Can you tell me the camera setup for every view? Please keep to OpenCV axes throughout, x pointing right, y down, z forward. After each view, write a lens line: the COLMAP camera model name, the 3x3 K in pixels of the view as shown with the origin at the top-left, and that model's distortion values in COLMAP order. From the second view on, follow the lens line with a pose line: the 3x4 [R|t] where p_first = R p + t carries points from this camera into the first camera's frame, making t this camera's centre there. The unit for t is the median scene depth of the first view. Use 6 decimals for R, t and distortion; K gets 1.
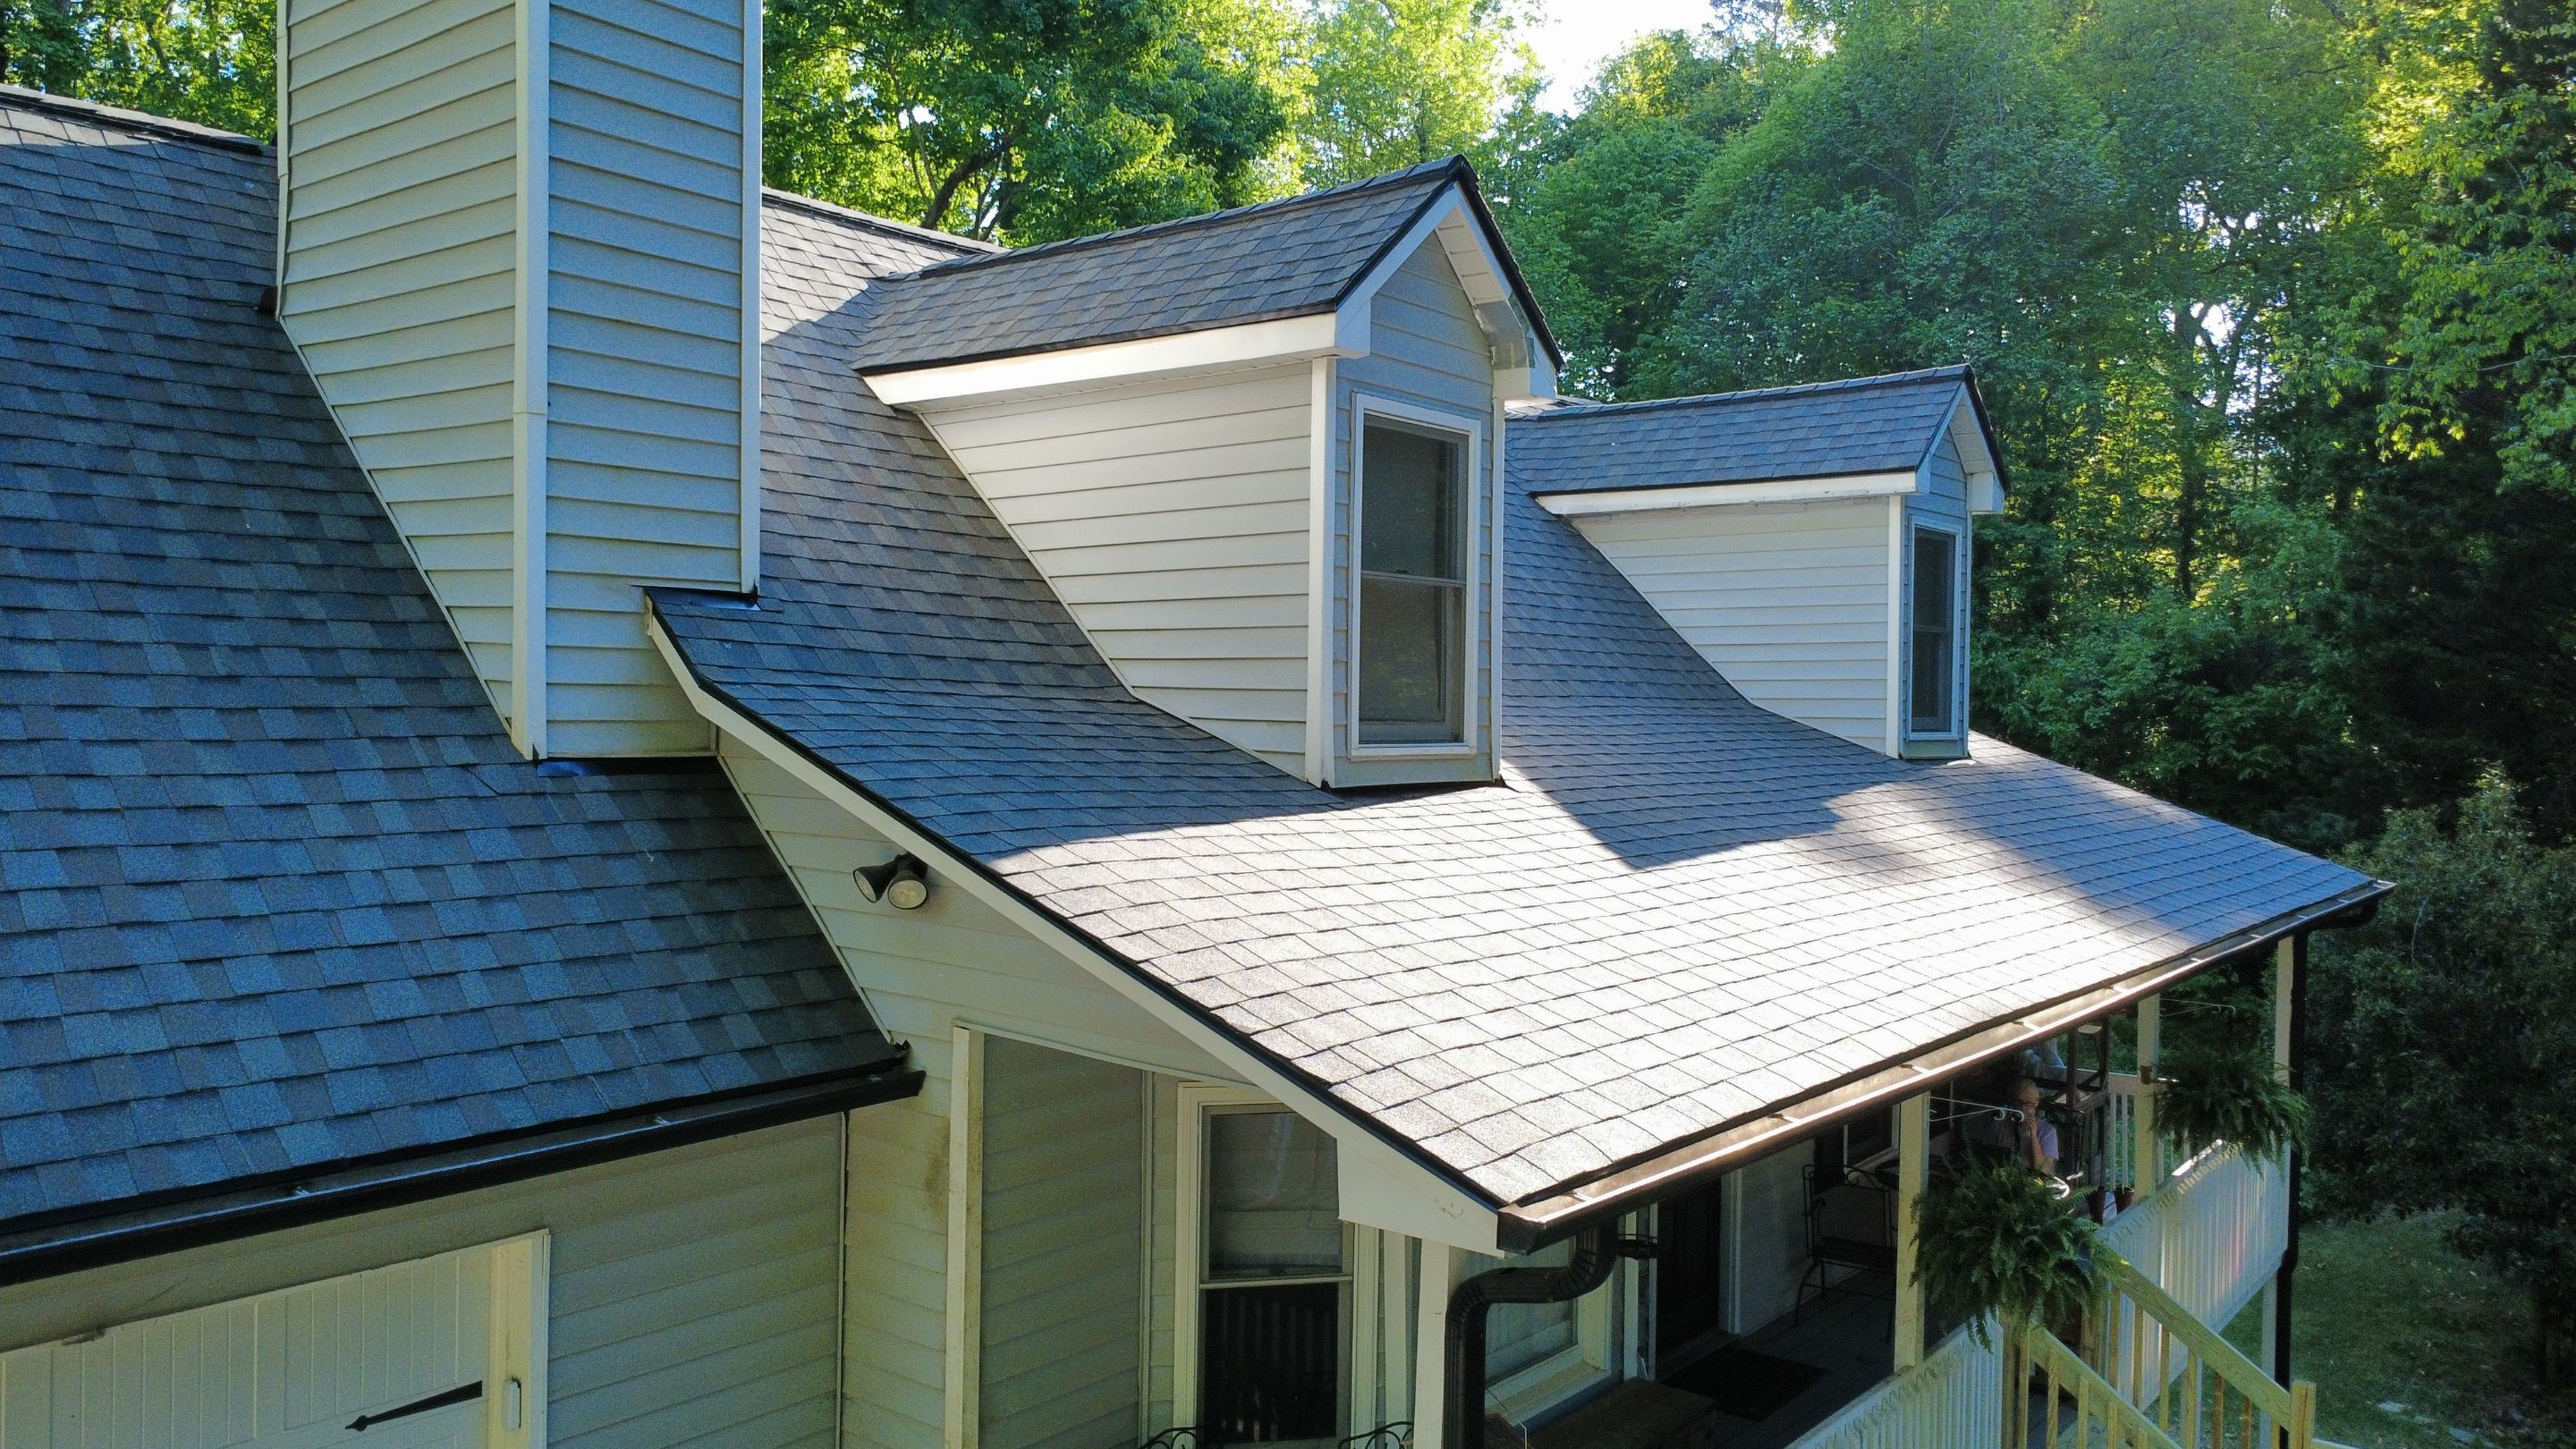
lens RADIAL K [[1877.2, 0, 1288.2], [0, 1877.2, 727.3], [0, 0, 1]] dist [-0.000942, -0.000933]
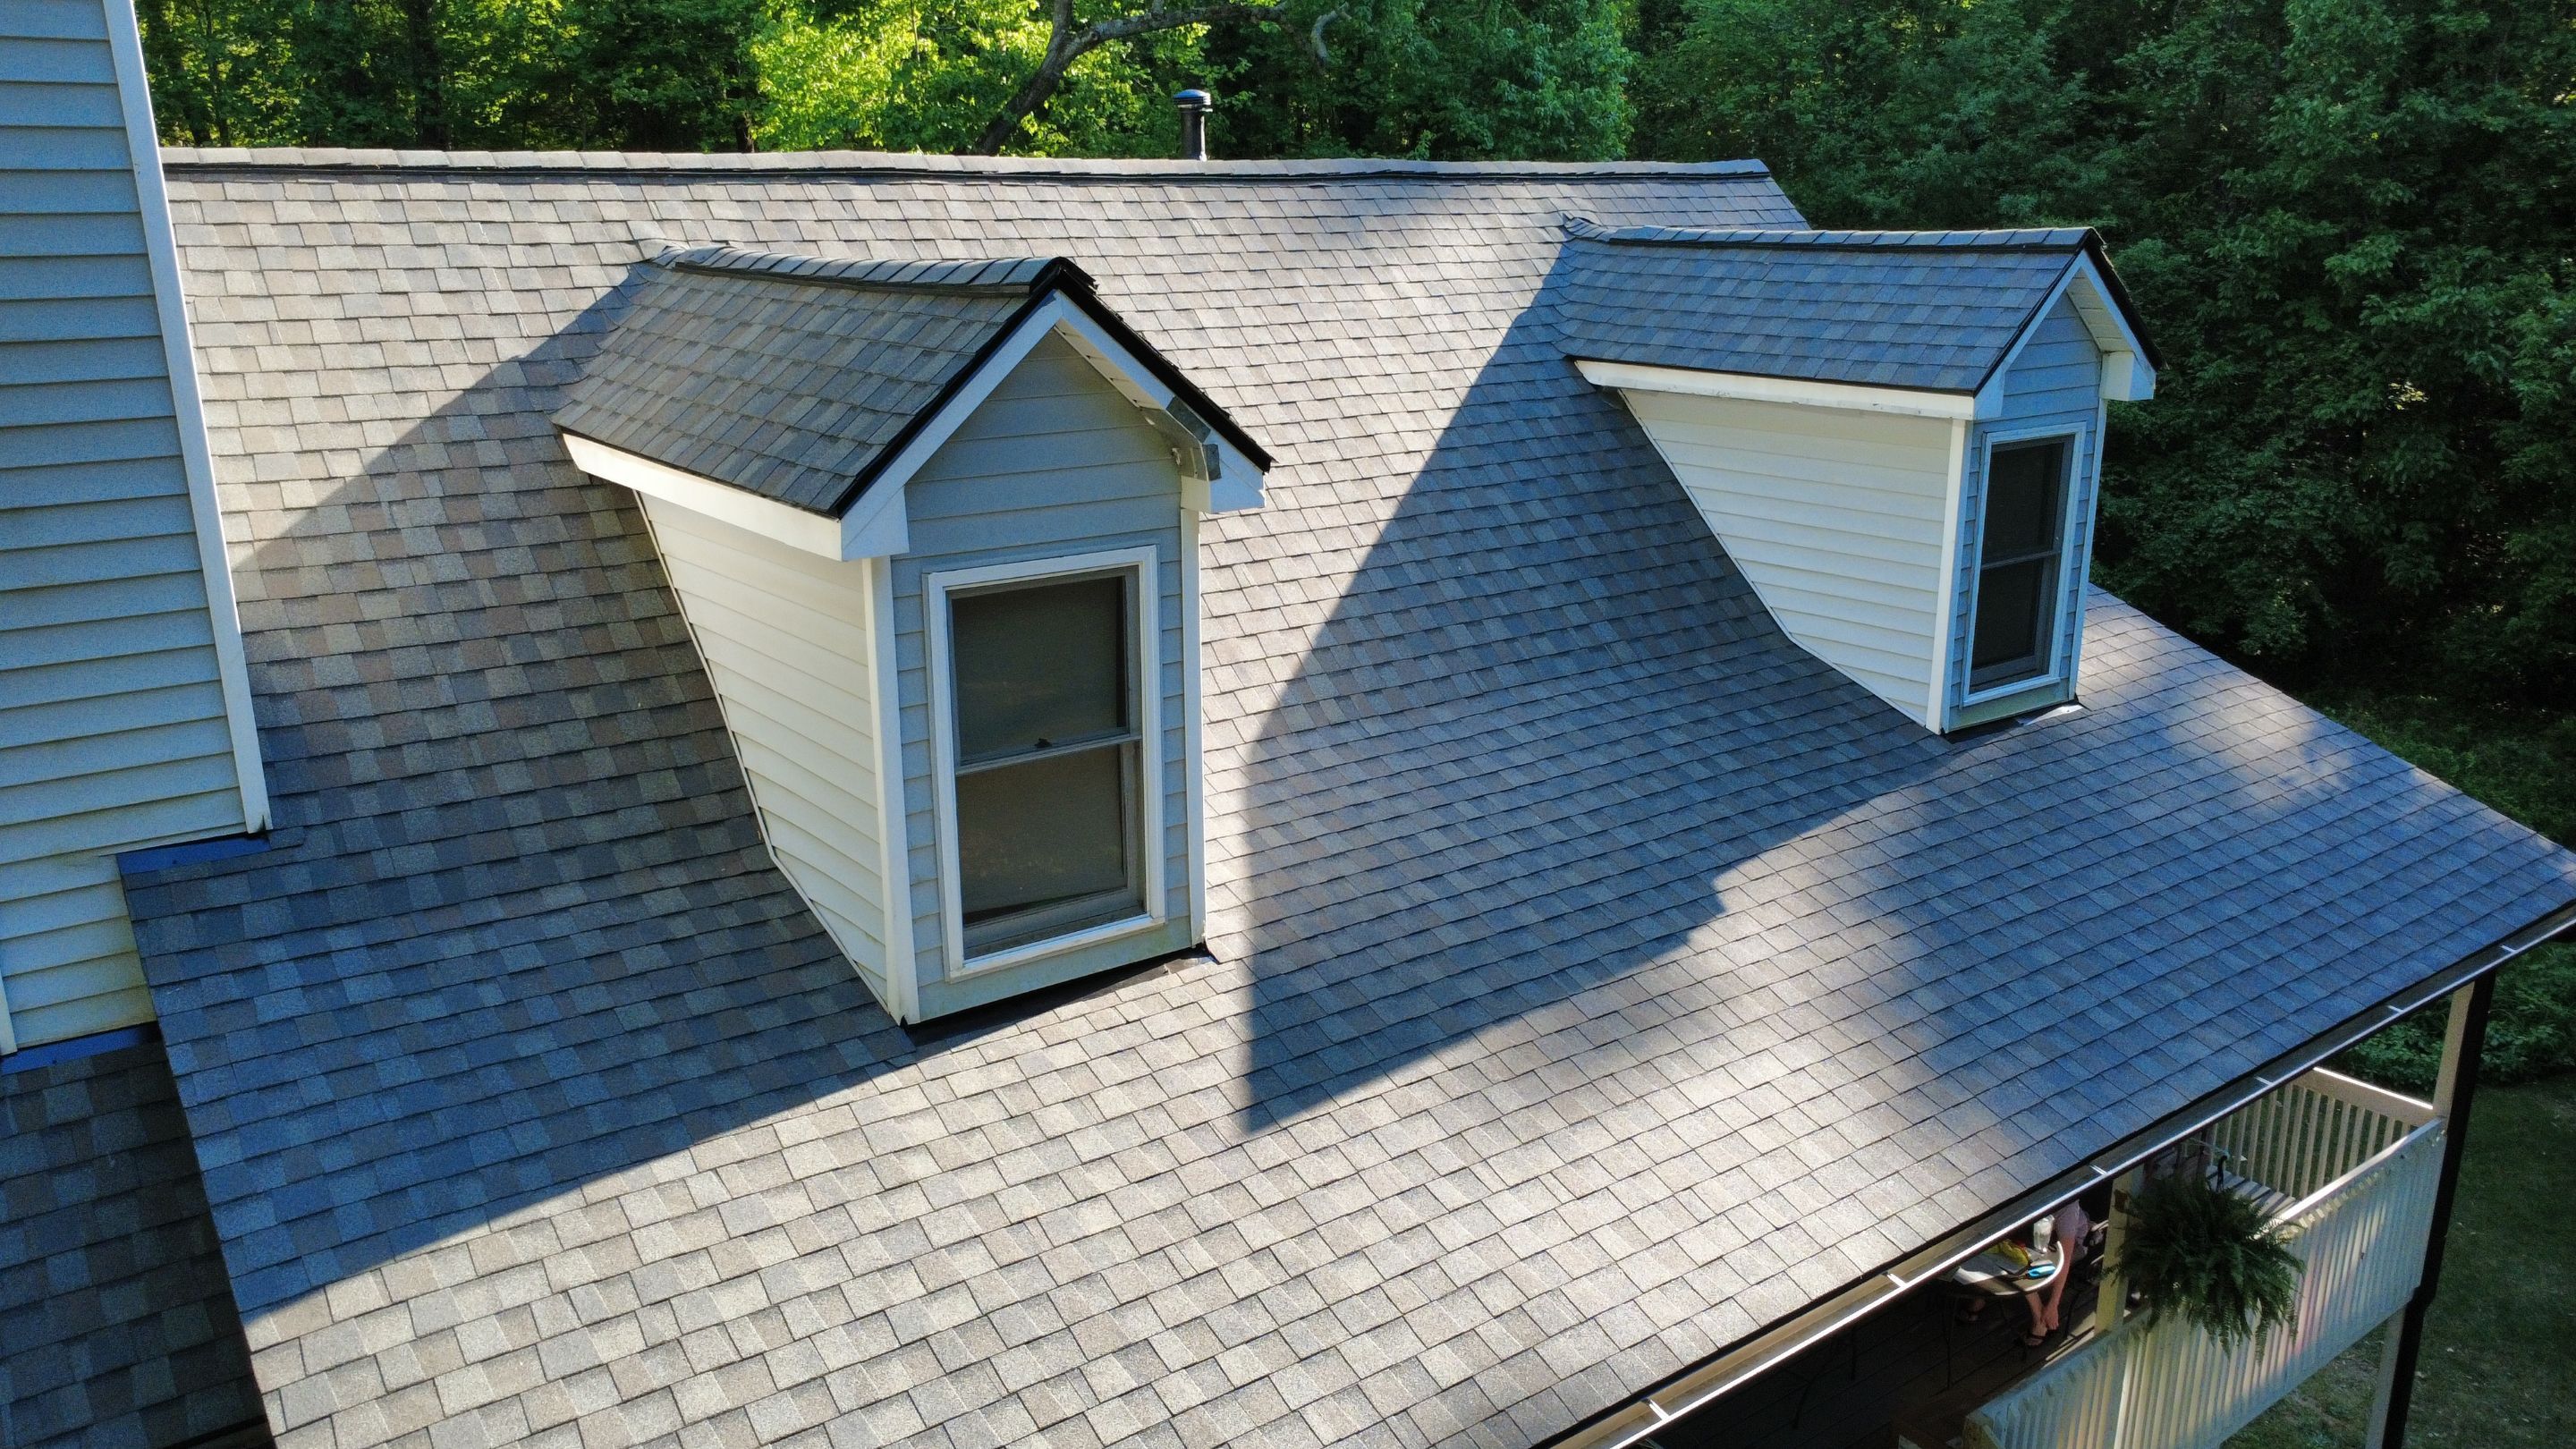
lens RADIAL K [[1877.2, 0, 1288.2], [0, 1877.2, 727.3], [0, 0, 1]] dist [-0.000942, -0.000933]
pose [[0.968186, 0.048979, -0.245389, 0.481429], [0.015306, 0.967228, 0.253449, -0.387417], [0.249761, -0.249142, 0.935707, 0.296012]]
